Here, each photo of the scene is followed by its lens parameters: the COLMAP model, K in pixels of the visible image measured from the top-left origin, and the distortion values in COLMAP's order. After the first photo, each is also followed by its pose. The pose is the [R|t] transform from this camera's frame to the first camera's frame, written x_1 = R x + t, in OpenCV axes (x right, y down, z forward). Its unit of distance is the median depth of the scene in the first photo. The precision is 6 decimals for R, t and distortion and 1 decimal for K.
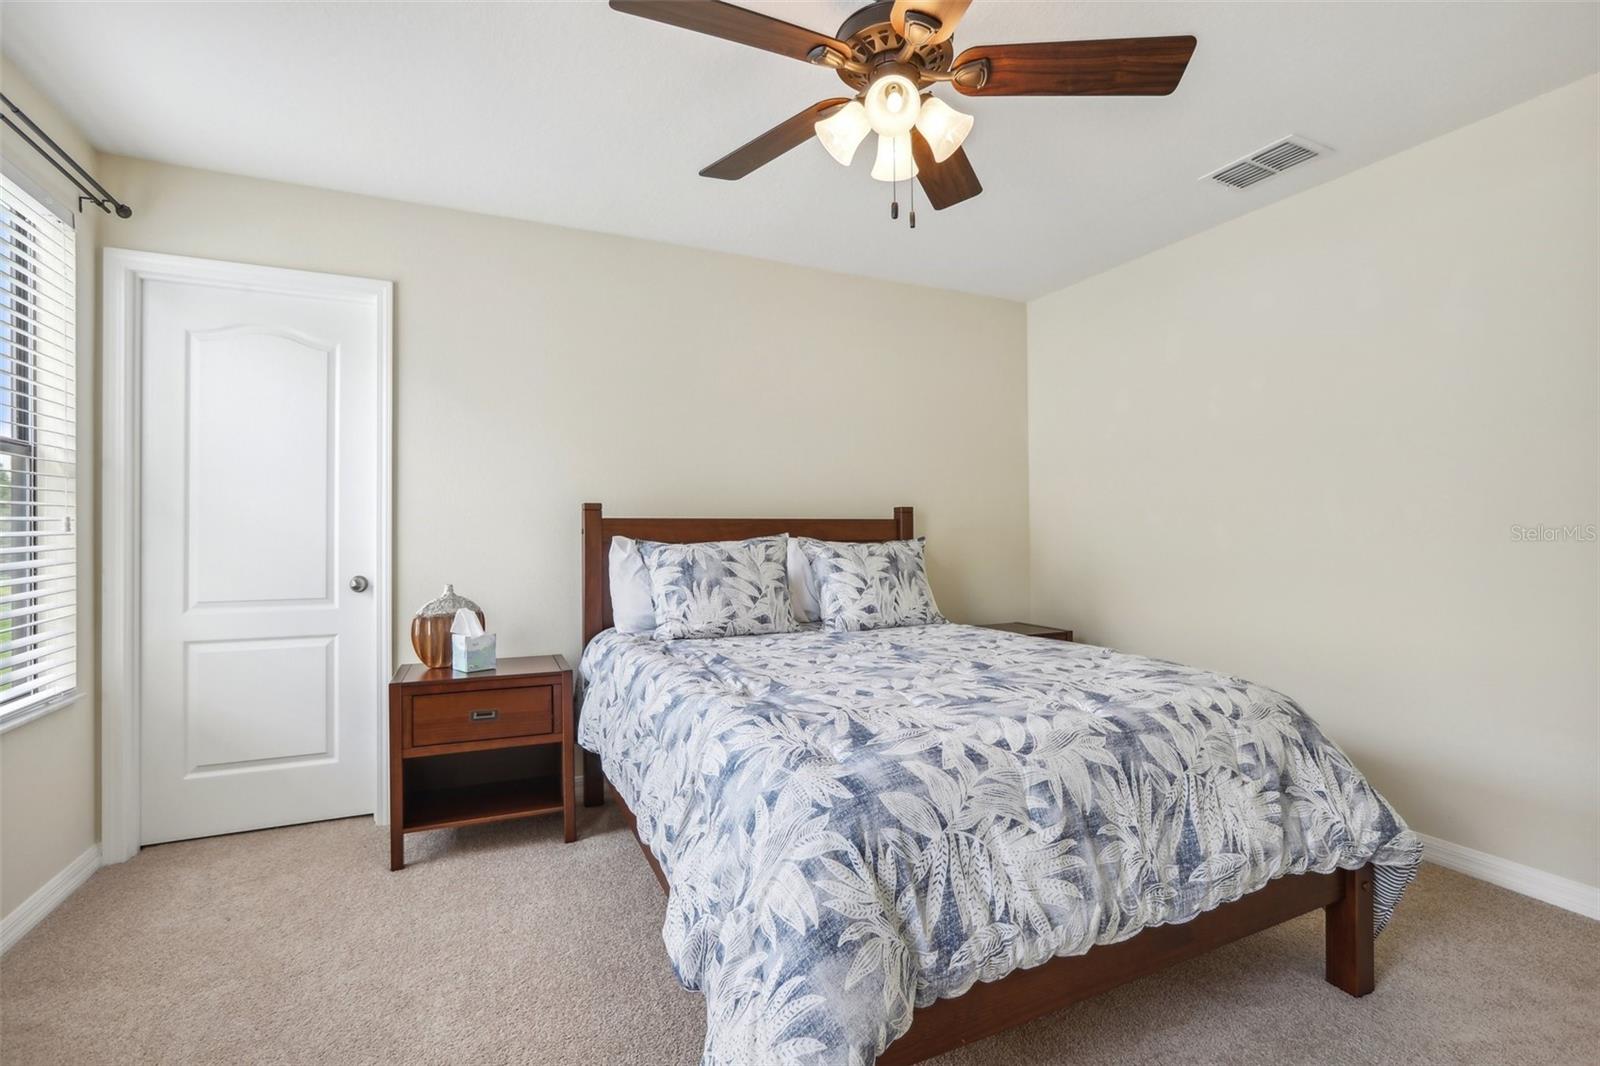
lens RADIAL K [[748.4, 0, 838.2], [0, 748.4, 521.7], [0, 0, 1]] dist [-0.021869, 0.000083]
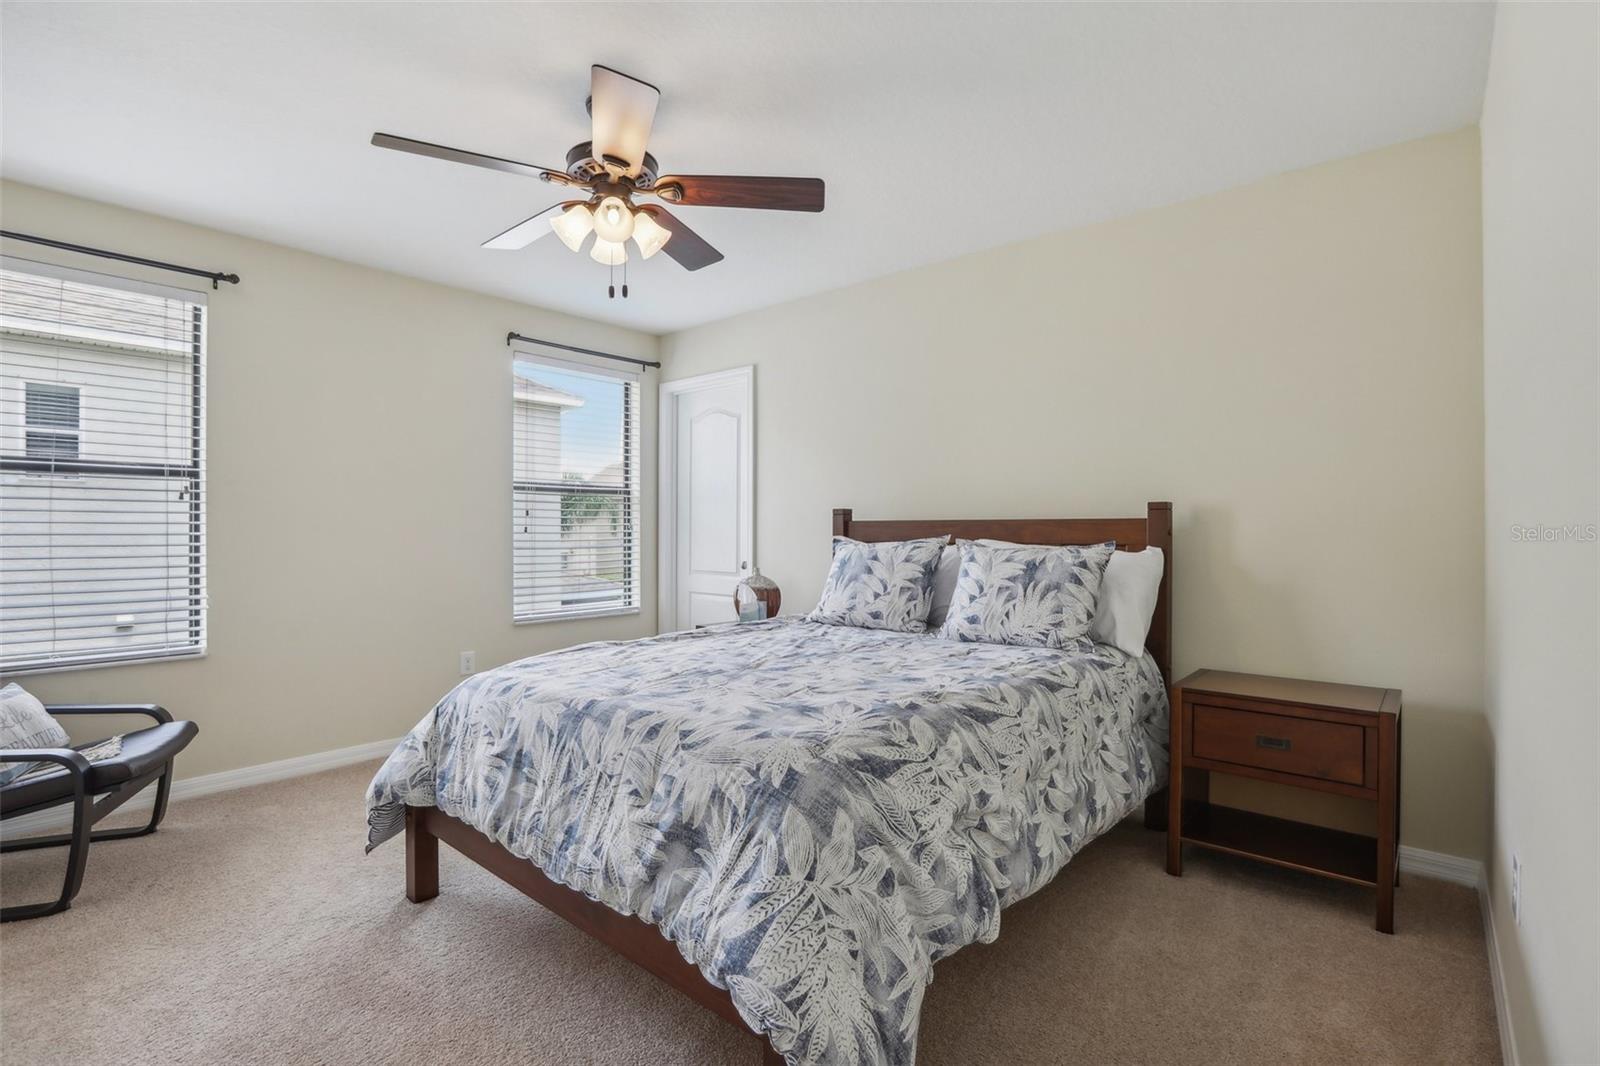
lens RADIAL K [[759.0, 0, 774.2], [0, 759.0, 539.3], [0, 0, 1]] dist [-0.042442, 0.020987]
pose [[0.355088, 0.014373, -0.934722, 0.874712], [0.012555, 0.999718, 0.020142, -0.002288], [0.934748, -0.018888, 0.354808, 0.482322]]
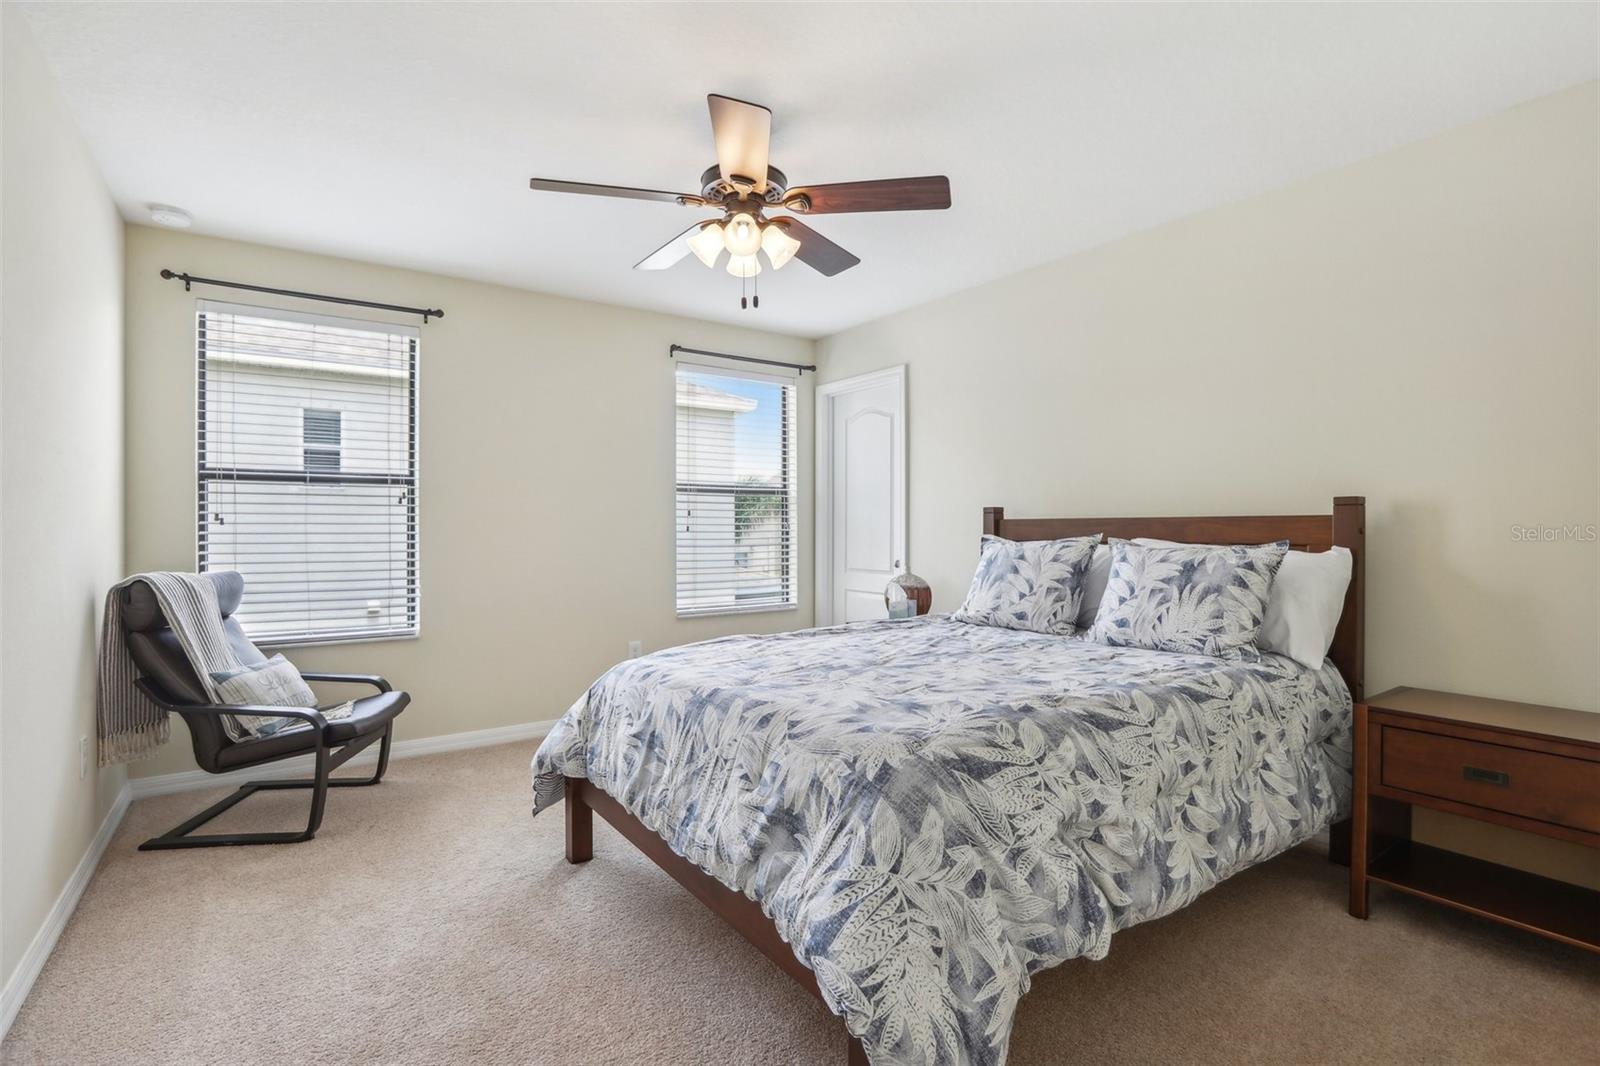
lens RADIAL K [[753.5, 0, 776.4], [0, 753.5, 538.6], [0, 0, 1]] dist [-0.042942, 0.019580]
pose [[0.127267, 0.015484, -0.991748, 0.903562], [0.016349, 0.999710, 0.017706, -0.001655], [0.991734, -0.018468, 0.126977, 0.534910]]
